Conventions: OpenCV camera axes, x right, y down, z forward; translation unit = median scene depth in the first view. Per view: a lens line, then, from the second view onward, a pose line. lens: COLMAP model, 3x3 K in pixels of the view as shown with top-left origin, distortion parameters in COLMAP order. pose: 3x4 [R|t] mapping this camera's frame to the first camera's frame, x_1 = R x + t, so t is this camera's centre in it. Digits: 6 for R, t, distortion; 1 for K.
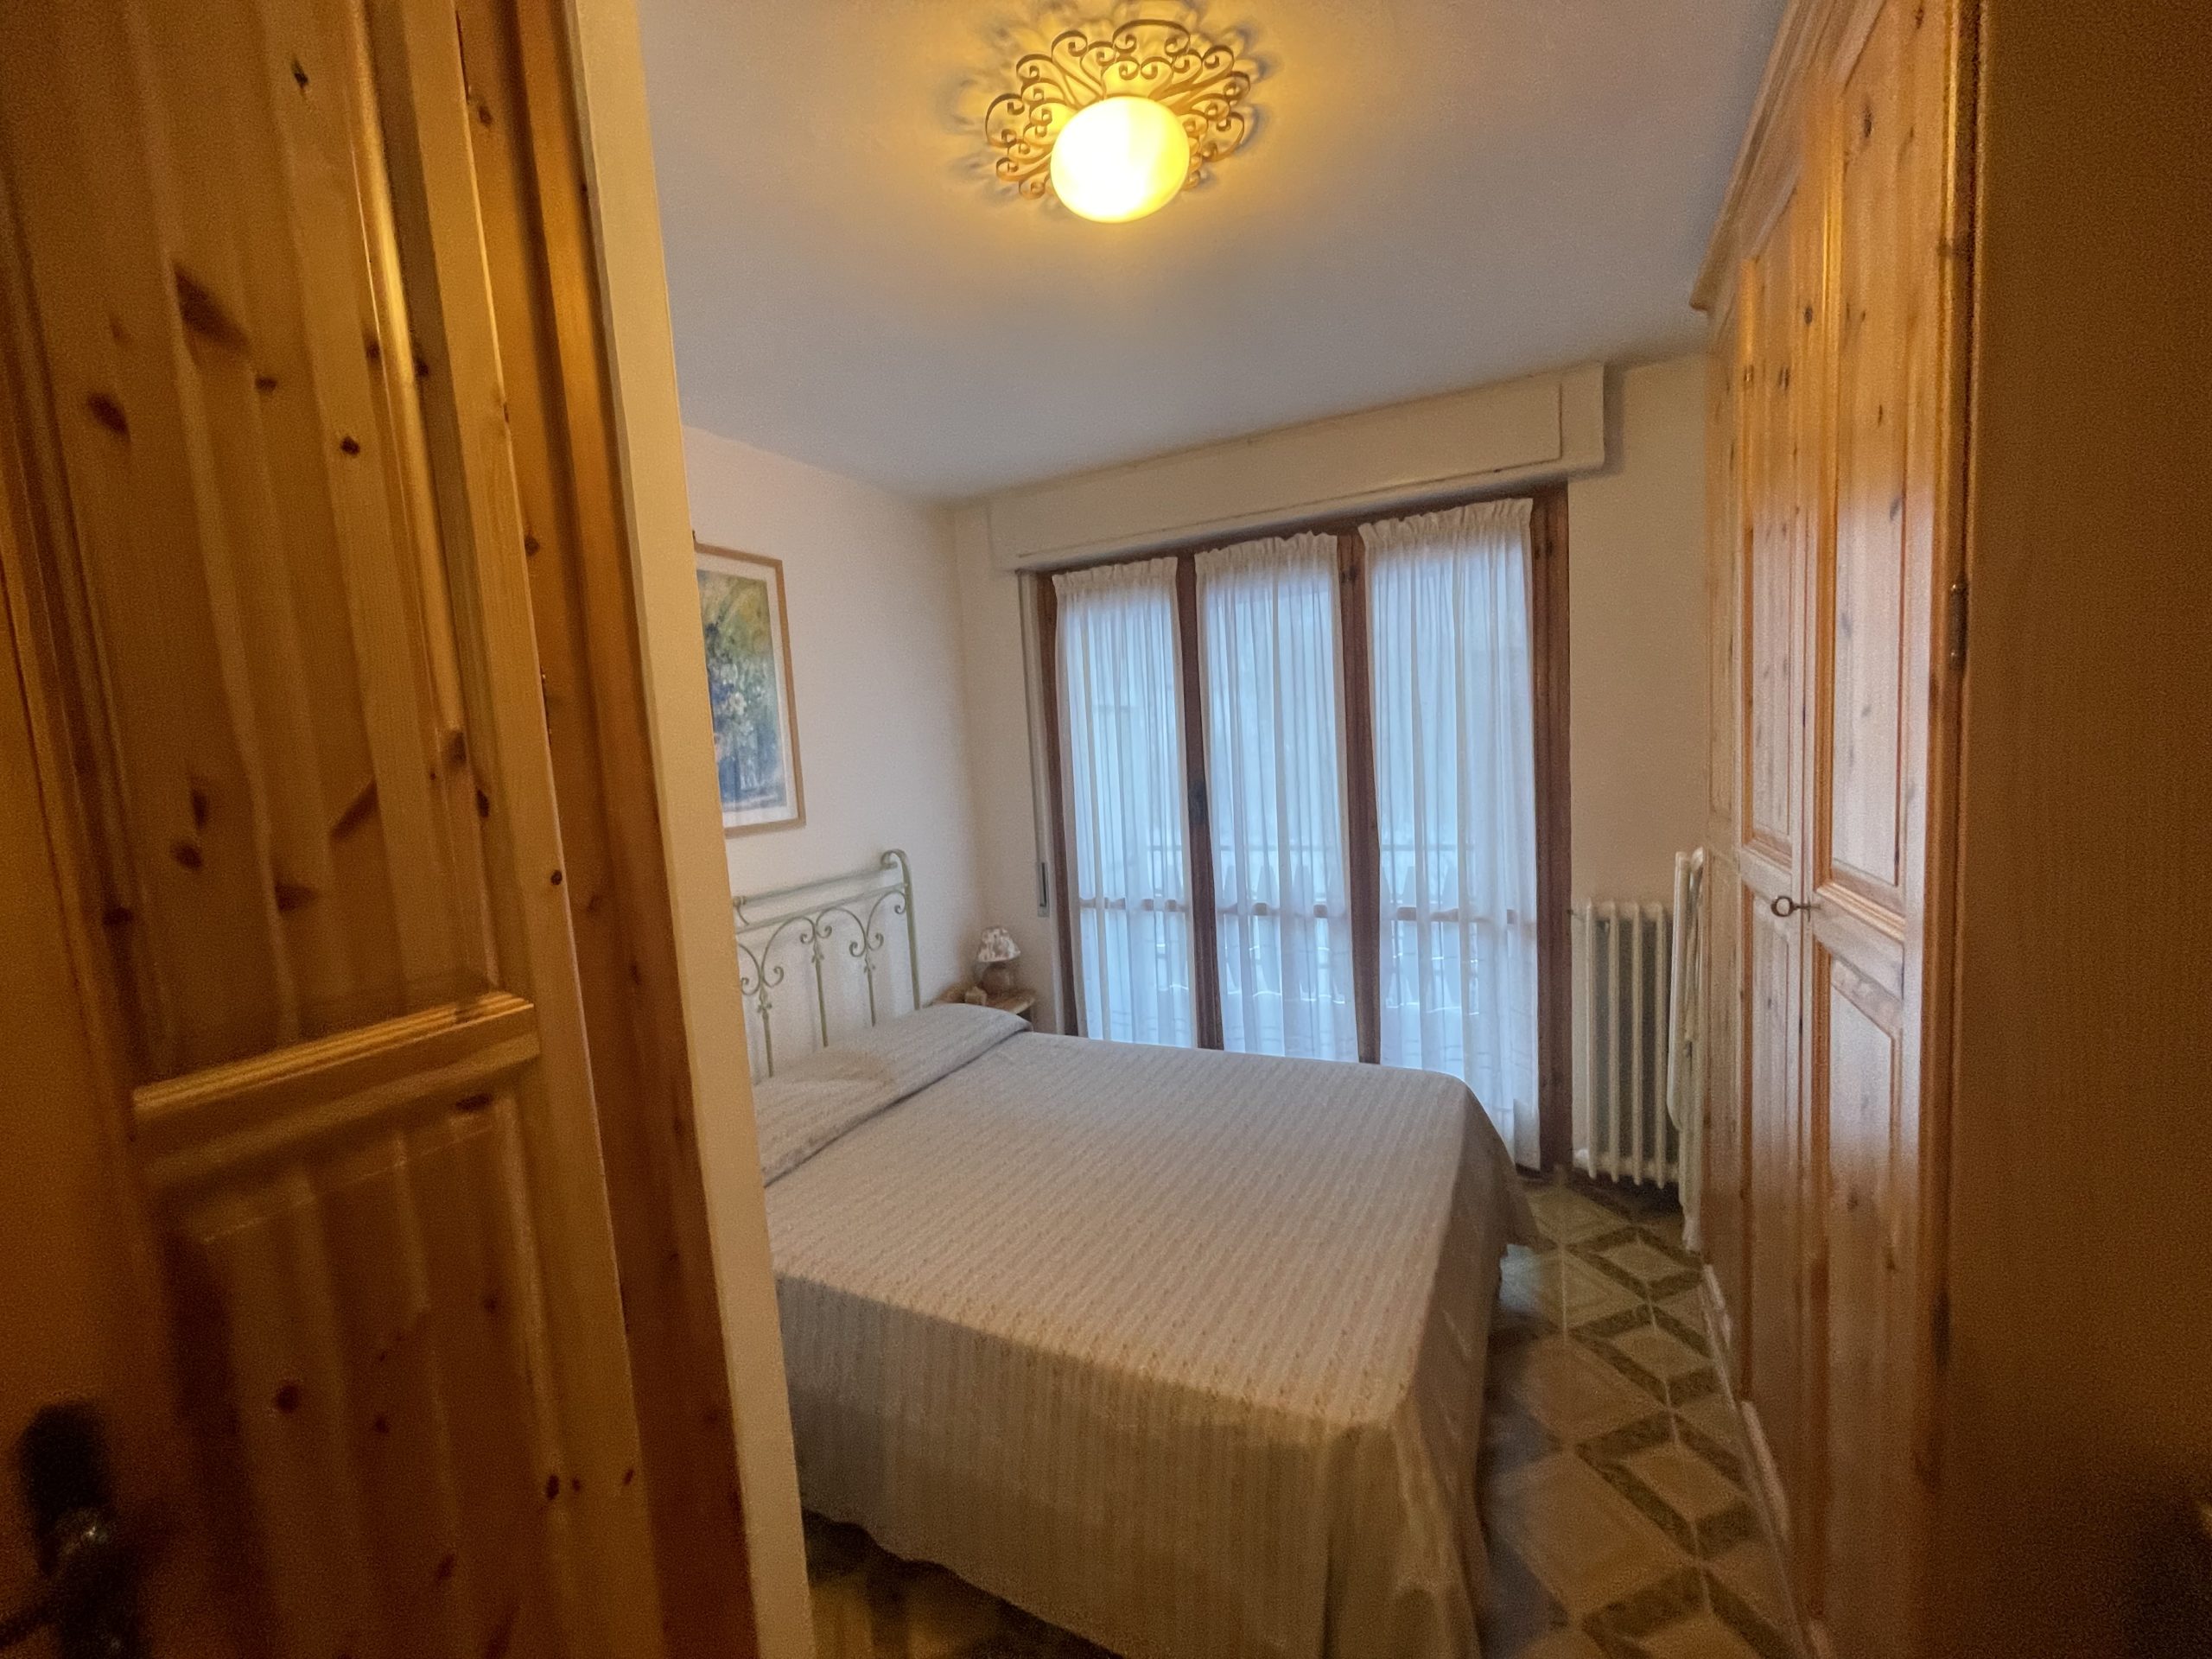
lens RADIAL K [[880.6, 0, 1096.1], [0, 880.6, 835.4], [0, 0, 1]] dist [-0.003296, -0.000311]
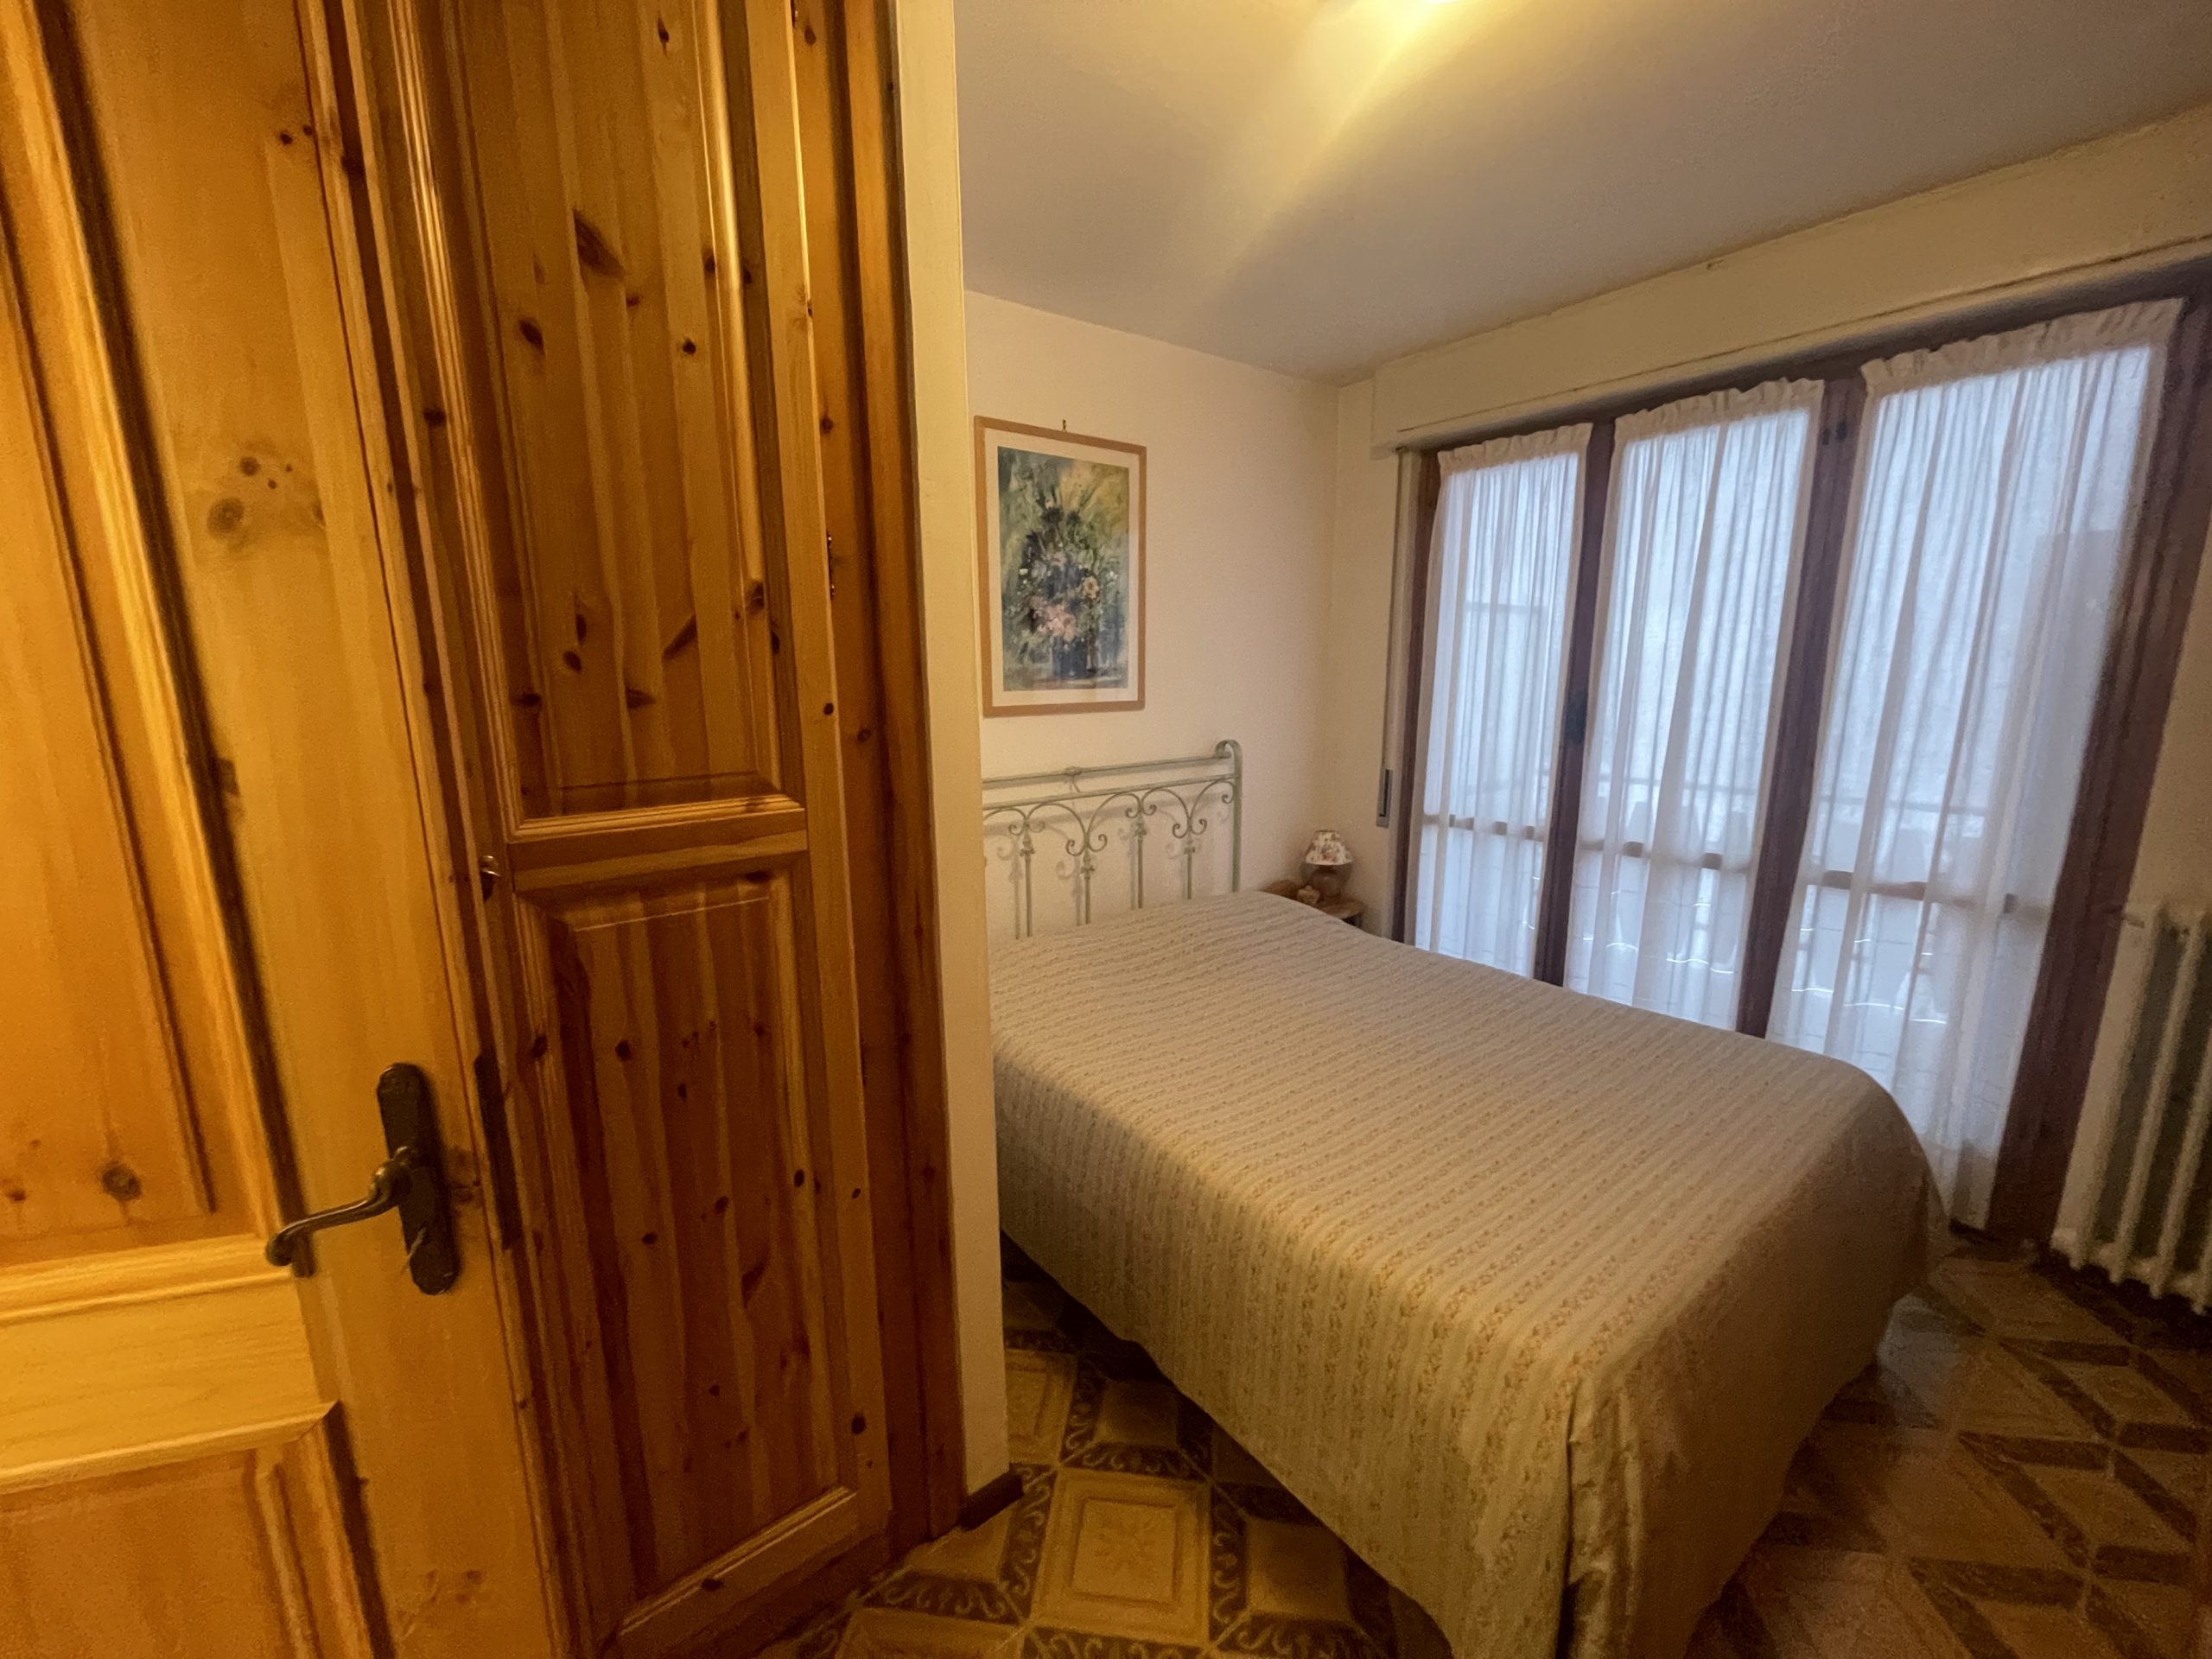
lens RADIAL K [[880.6, 0, 1097.8], [0, 880.6, 832.0], [0, 0, 1]] dist [-0.003296, -0.000311]
pose [[0.899457, 0.134212, -0.415890, 0.084280], [-0.090071, 0.988174, 0.124096, 0.010406], [0.427627, -0.074159, 0.900908, 0.016283]]
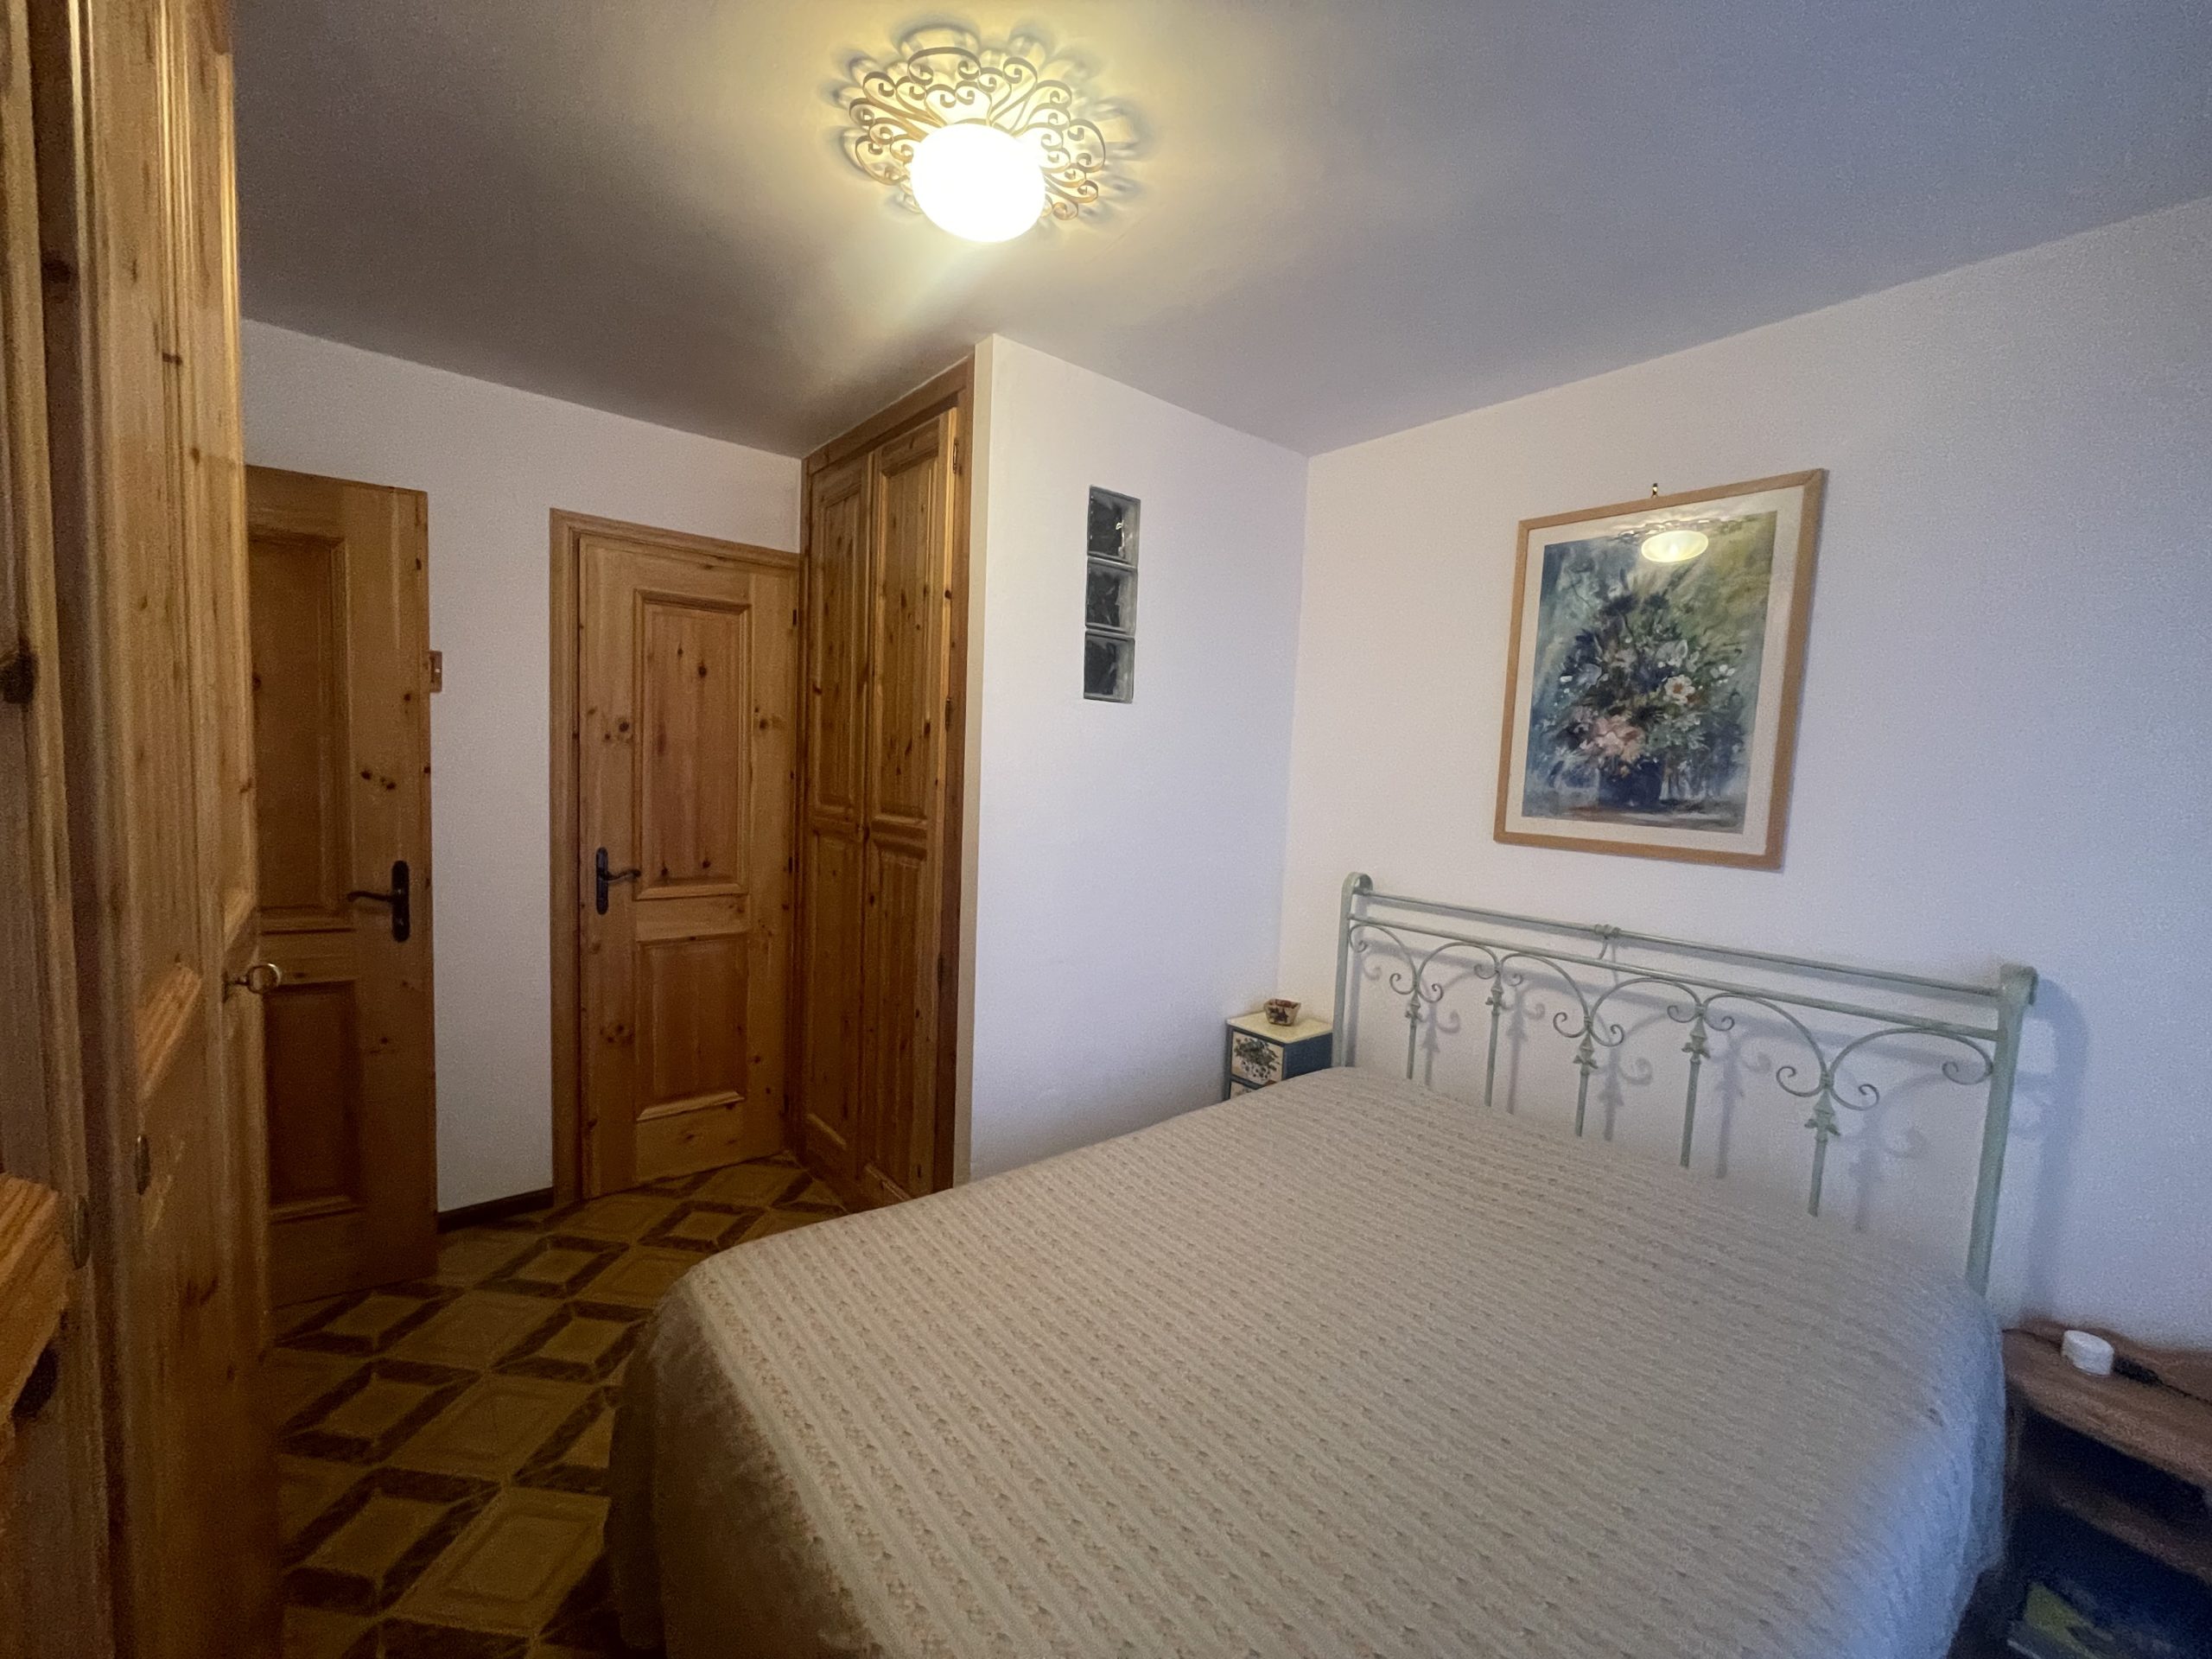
lens RADIAL K [[880.6, 0, 1098.5], [0, 880.6, 826.1], [0, 0, 1]] dist [-0.003296, -0.000311]
pose [[-0.402135, 0.114363, -0.908410, 0.509303], [-0.109937, 0.978959, 0.171911, -0.107789], [0.908956, 0.168999, -0.381101, 0.837370]]
